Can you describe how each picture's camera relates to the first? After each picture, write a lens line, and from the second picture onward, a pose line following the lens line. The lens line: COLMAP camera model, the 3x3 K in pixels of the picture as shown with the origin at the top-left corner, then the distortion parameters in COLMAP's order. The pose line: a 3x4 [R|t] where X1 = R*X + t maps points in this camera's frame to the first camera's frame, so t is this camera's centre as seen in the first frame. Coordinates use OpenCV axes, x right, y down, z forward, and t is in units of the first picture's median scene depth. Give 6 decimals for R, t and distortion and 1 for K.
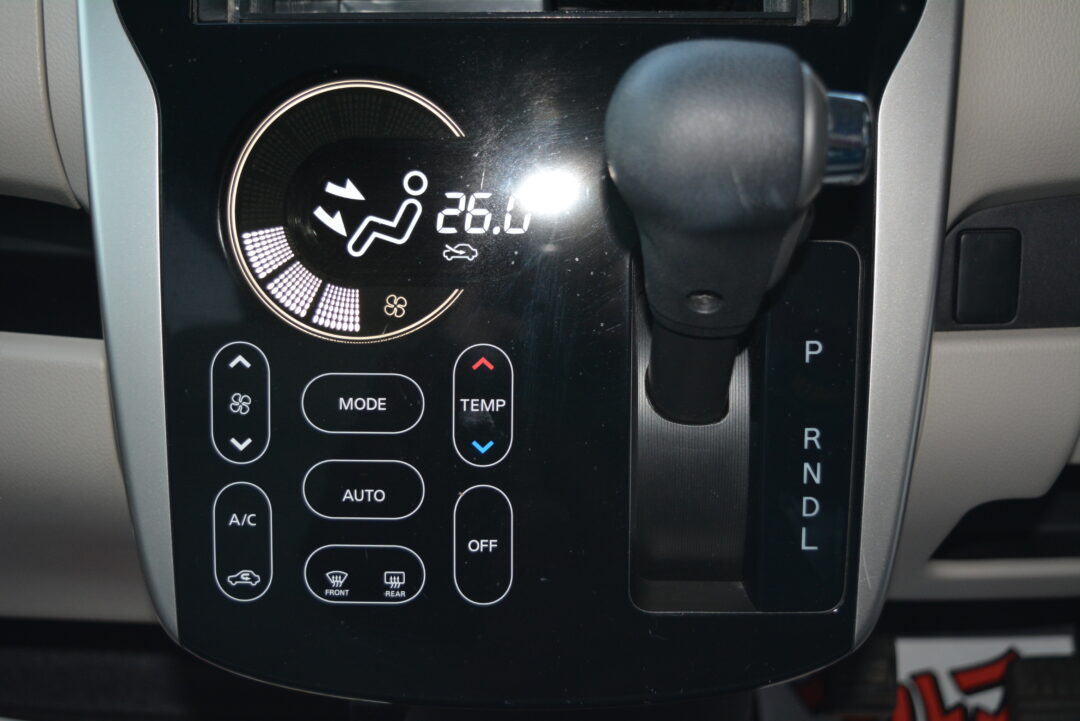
lens RADIAL K [[939.6, 0, 536.8], [0, 939.6, 363.5], [0, 0, 1]] dist [-0.009017, -0.002588]
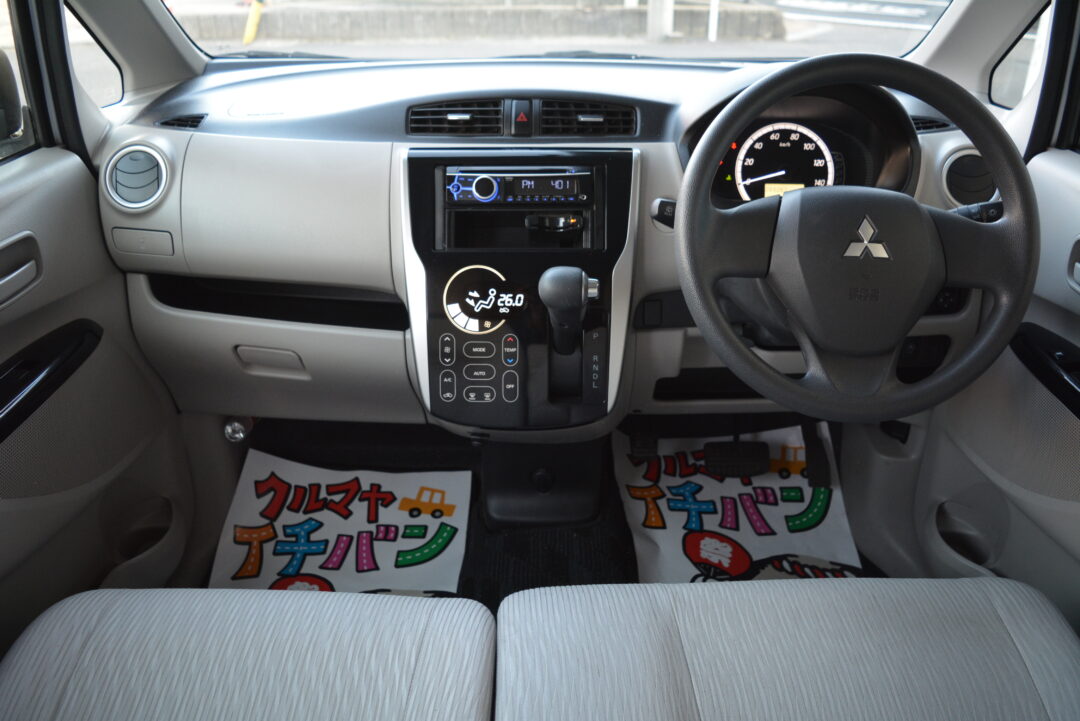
lens RADIAL K [[697.3, 0, 539.6], [0, 697.3, 359.0], [0, 0, 1]] dist [-0.005872, -0.000549]
pose [[0.999776, 0.000300, -0.021174, 0.123556], [0.000956, 0.998242, 0.059255, -0.087914], [0.021155, -0.059262, 0.998018, -1.850163]]
